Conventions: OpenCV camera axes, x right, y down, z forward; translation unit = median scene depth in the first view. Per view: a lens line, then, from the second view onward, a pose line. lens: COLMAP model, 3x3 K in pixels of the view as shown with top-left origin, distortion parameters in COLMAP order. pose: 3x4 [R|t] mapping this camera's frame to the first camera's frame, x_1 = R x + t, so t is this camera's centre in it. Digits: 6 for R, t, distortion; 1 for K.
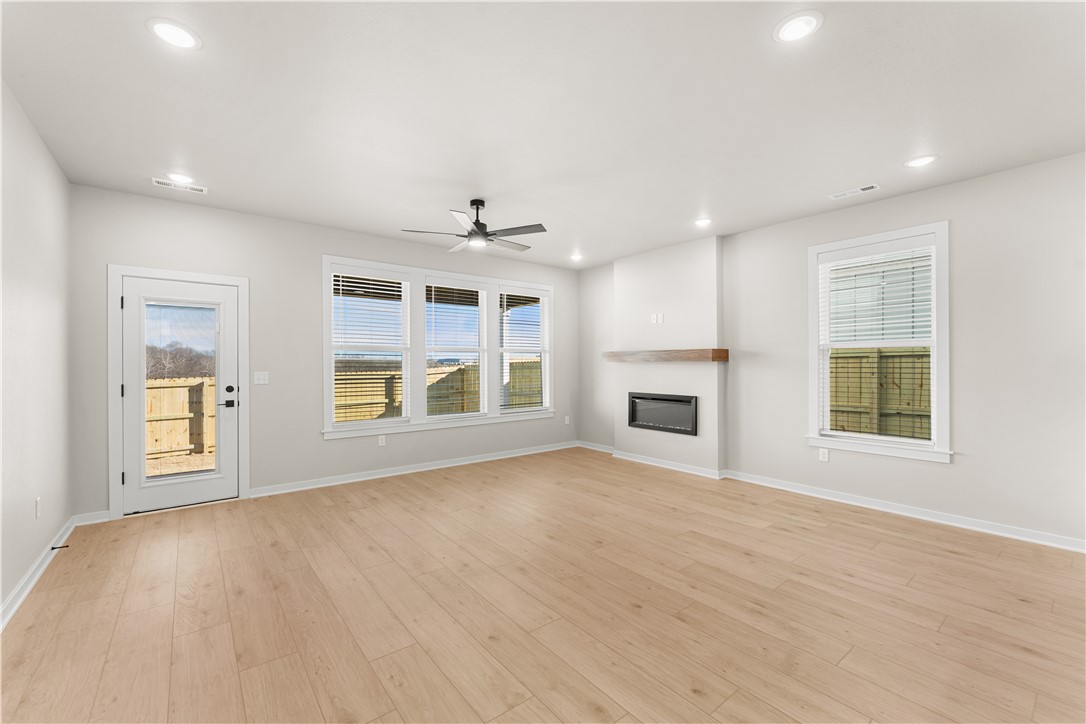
lens RADIAL K [[446.0, 0, 541.4], [0, 446.0, 365.1], [0, 0, 1]] dist [0.000325, -0.000225]
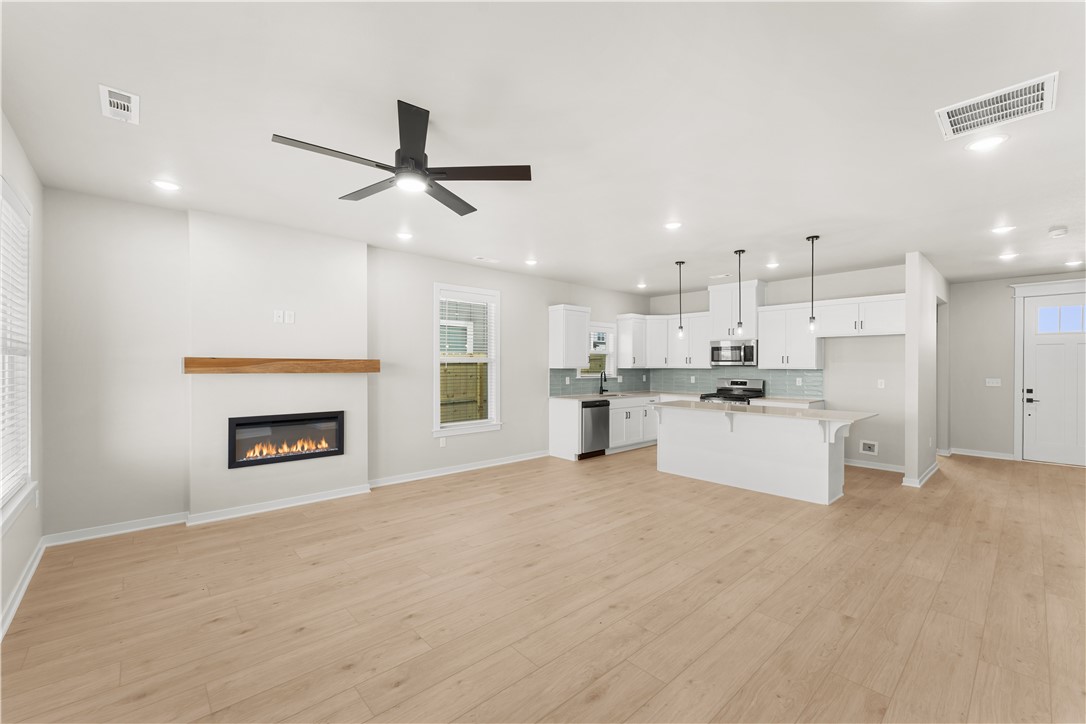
lens RADIAL K [[444.6, 0, 539.2], [0, 444.6, 364.7], [0, 0, 1]] dist [-0.000508, -0.000048]
pose [[-0.064522, 0.003451, 0.997910, -0.649592], [0.000140, 0.999994, -0.003449, -0.022663], [-0.997916, -0.000083, -0.064522, 0.740640]]
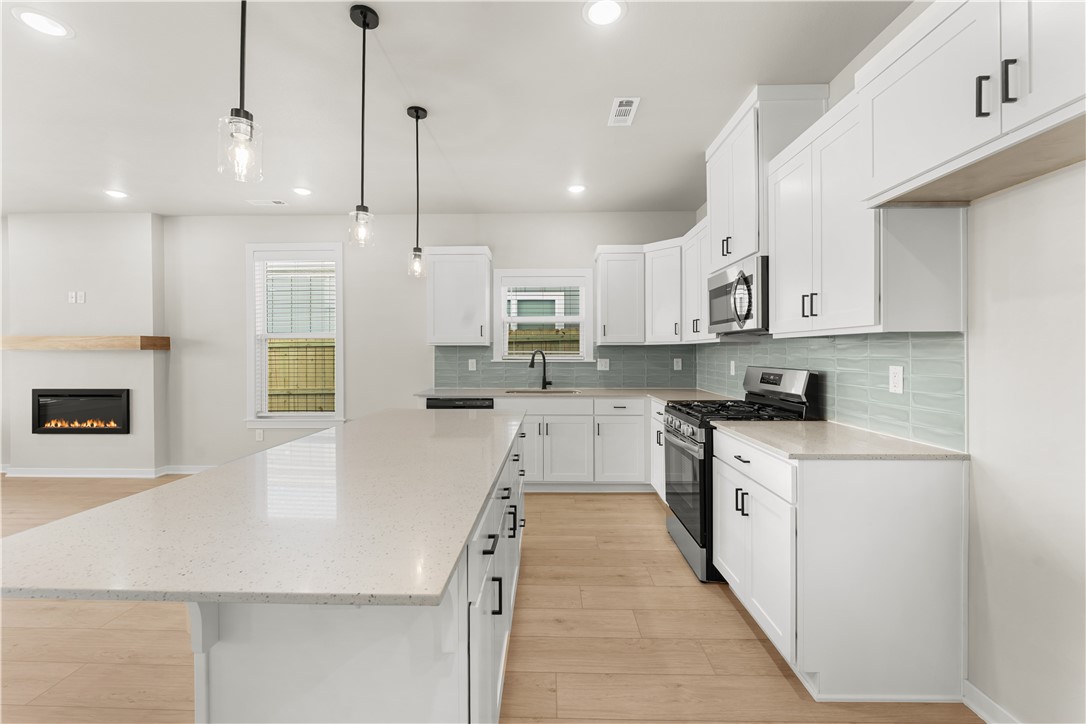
lens RADIAL K [[446.4, 0, 537.2], [0, 446.4, 353.8], [0, 0, 1]] dist [-0.000227, -0.000177]
pose [[0.641858, -0.002266, 0.766820, 0.211513], [0.003493, 0.999994, 0.000031, 0.002818], [-0.766816, 0.002659, 0.641862, -0.214679]]
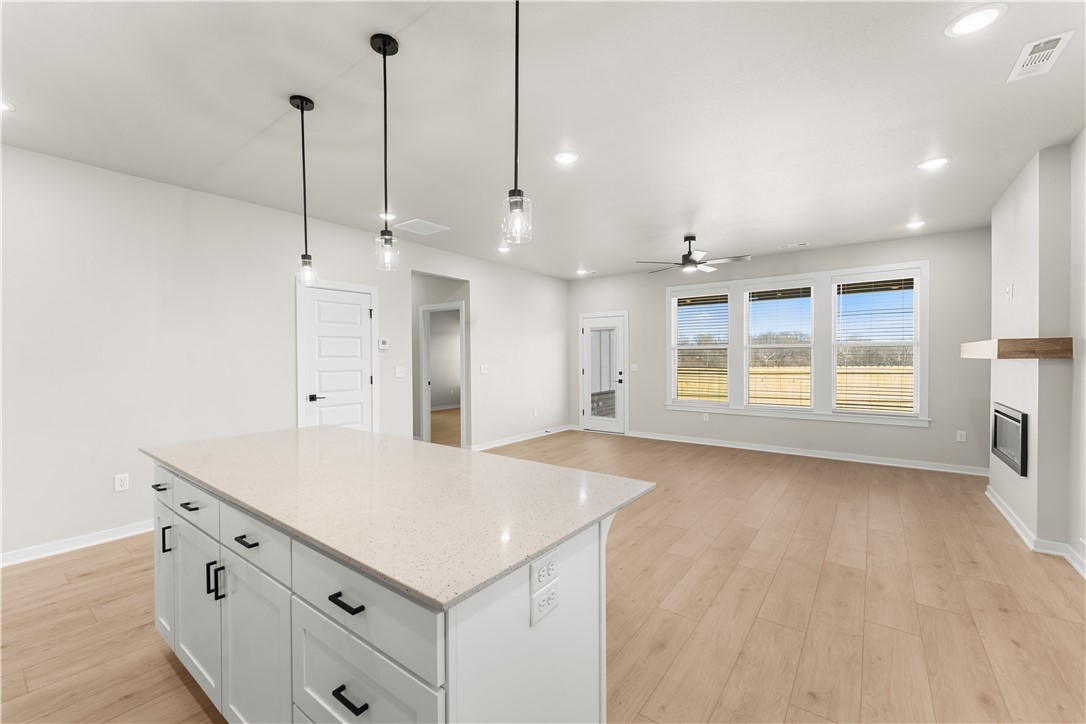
lens RADIAL K [[444.6, 0, 539.2], [0, 444.6, 364.7], [0, 0, 1]] dist [-0.000508, -0.000048]
pose [[0.251737, 0.017519, -0.967637, 0.870374], [0.000922, 0.999831, 0.018341, -0.012815], [0.967795, -0.005509, 0.251679, 0.203947]]
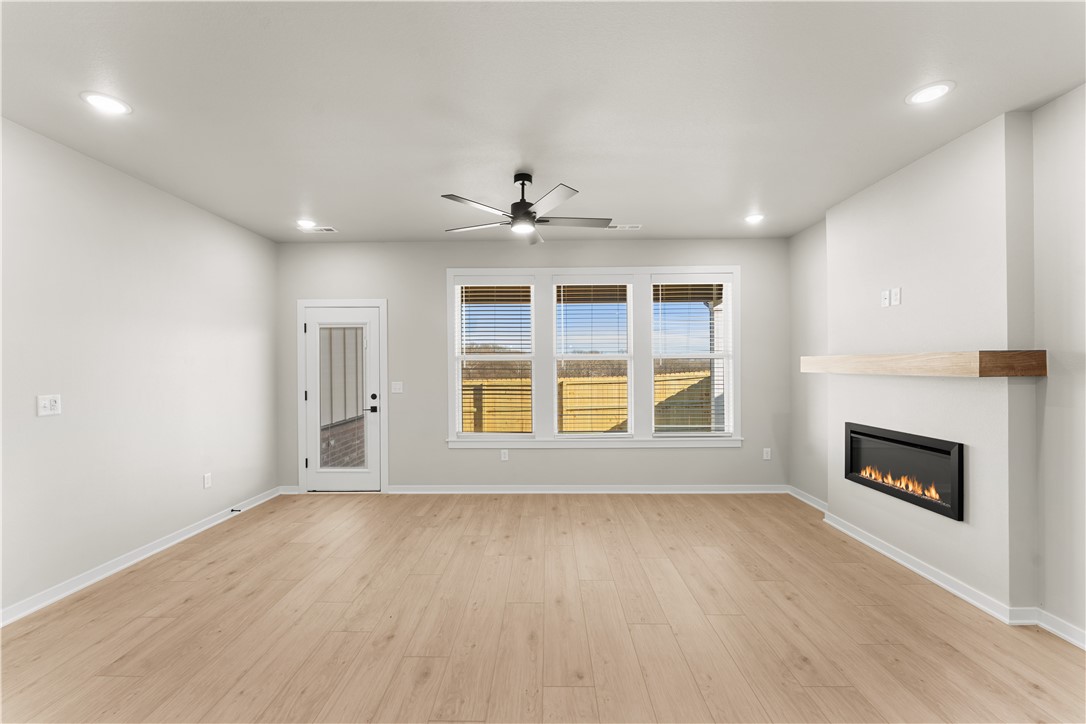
lens RADIAL K [[446.4, 0, 542.1], [0, 446.4, 368.5], [0, 0, 1]] dist [-0.000354, -0.000163]
pose [[0.776483, 0.001678, -0.630136, 0.332038], [0.001710, 0.999987, 0.004771, -0.021558], [0.630136, -0.004782, 0.776470, 0.340347]]
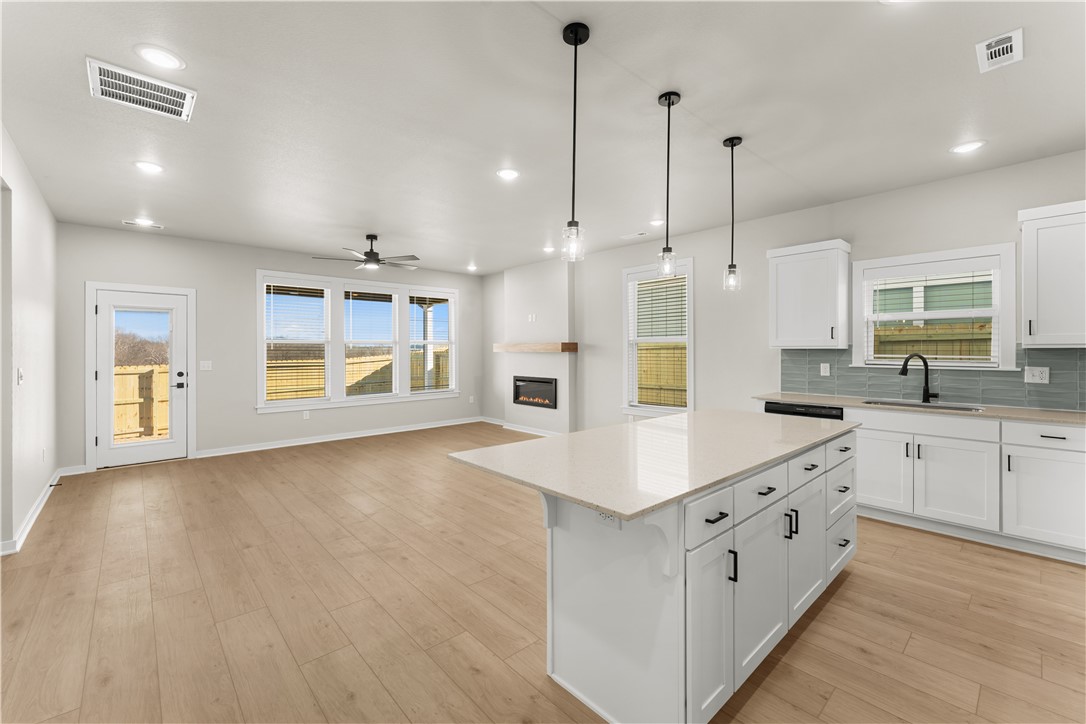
lens RADIAL K [[450.8, 0, 539.0], [0, 450.8, 348.9], [0, 0, 1]] dist [0.000311, -0.000324]
pose [[0.997827, -0.000774, 0.065890, 0.236599], [0.001157, 0.999983, -0.005773, -0.010708], [-0.065884, 0.005837, 0.997810, -0.349203]]
